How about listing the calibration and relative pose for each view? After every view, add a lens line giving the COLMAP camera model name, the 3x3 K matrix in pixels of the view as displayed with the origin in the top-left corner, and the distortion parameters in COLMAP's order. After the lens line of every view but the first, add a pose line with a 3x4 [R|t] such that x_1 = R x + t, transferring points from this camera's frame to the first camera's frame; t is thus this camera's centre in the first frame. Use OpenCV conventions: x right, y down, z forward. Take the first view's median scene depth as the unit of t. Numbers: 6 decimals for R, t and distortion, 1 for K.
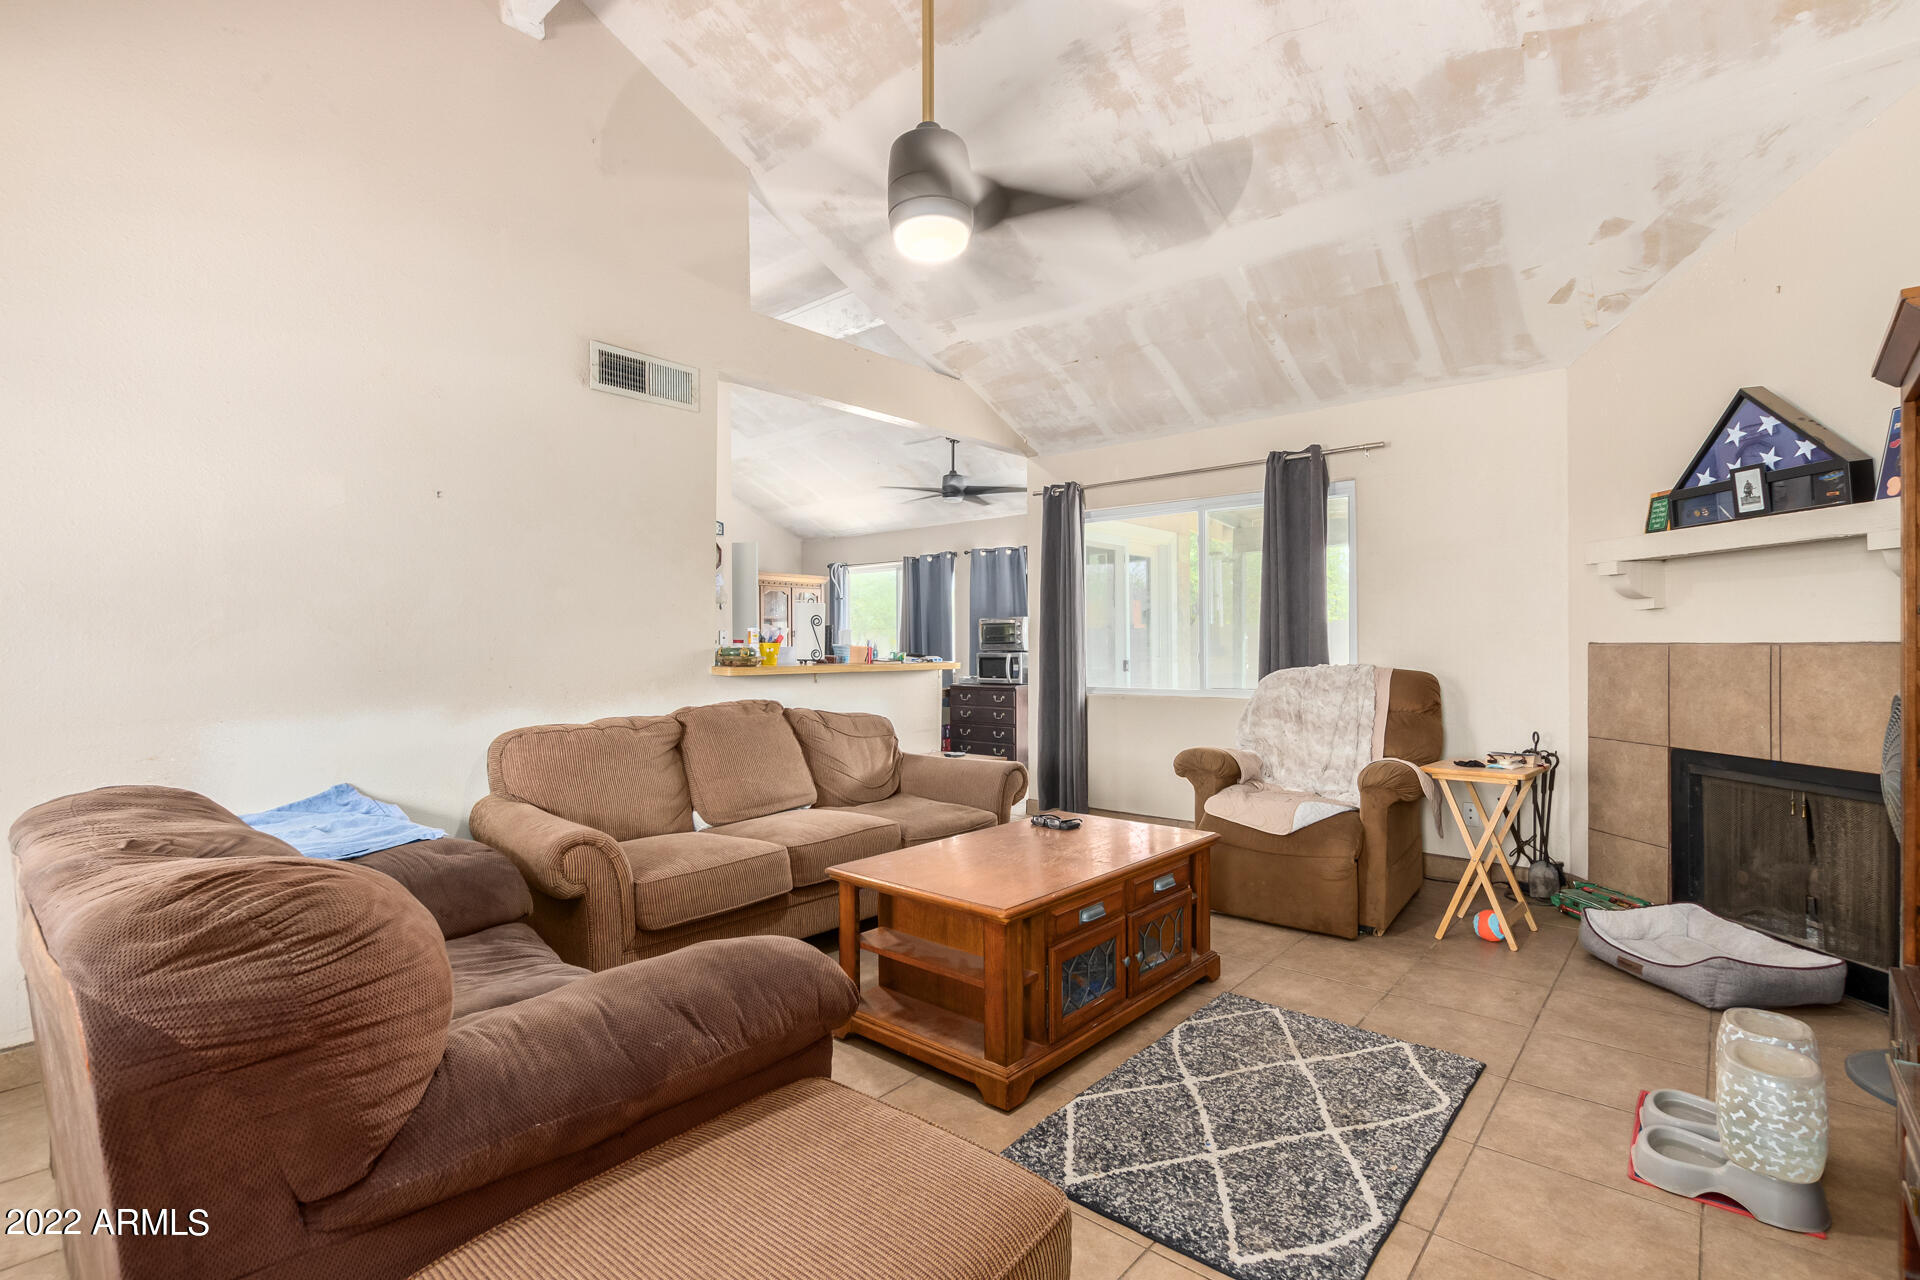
lens RADIAL K [[888.2, 0, 950.5], [0, 888.2, 638.6], [0, 0, 1]] dist [0.004251, -0.000444]
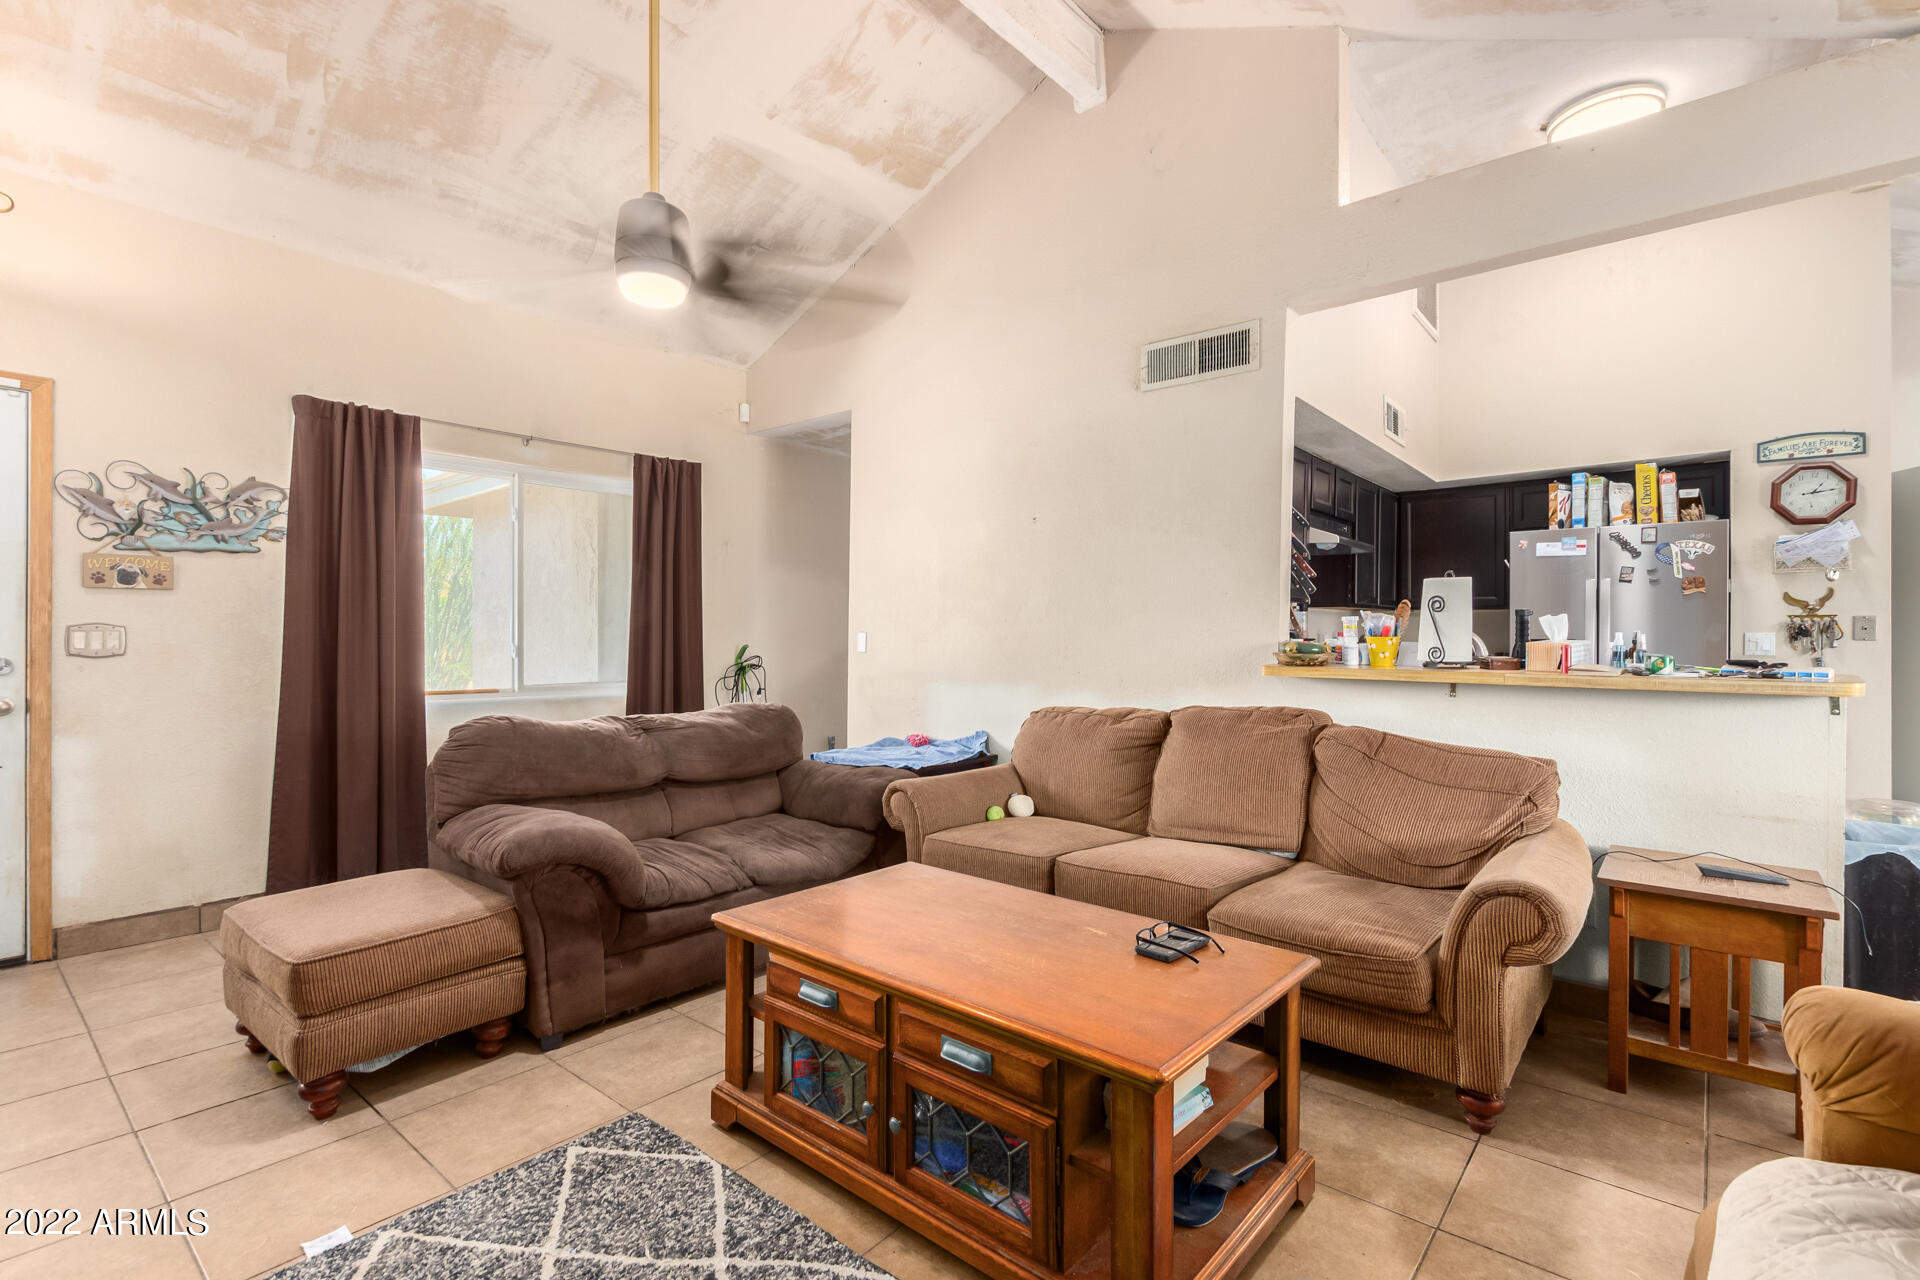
lens RADIAL K [[888.2, 0, 952.0], [0, 888.2, 643.6], [0, 0, 1]] dist [0.004251, -0.000444]
pose [[0.006081, 0.005248, -0.999968, 0.546066], [0.003995, 0.999978, 0.005272, 0.004663], [0.999974, -0.004027, 0.006060, 0.665772]]
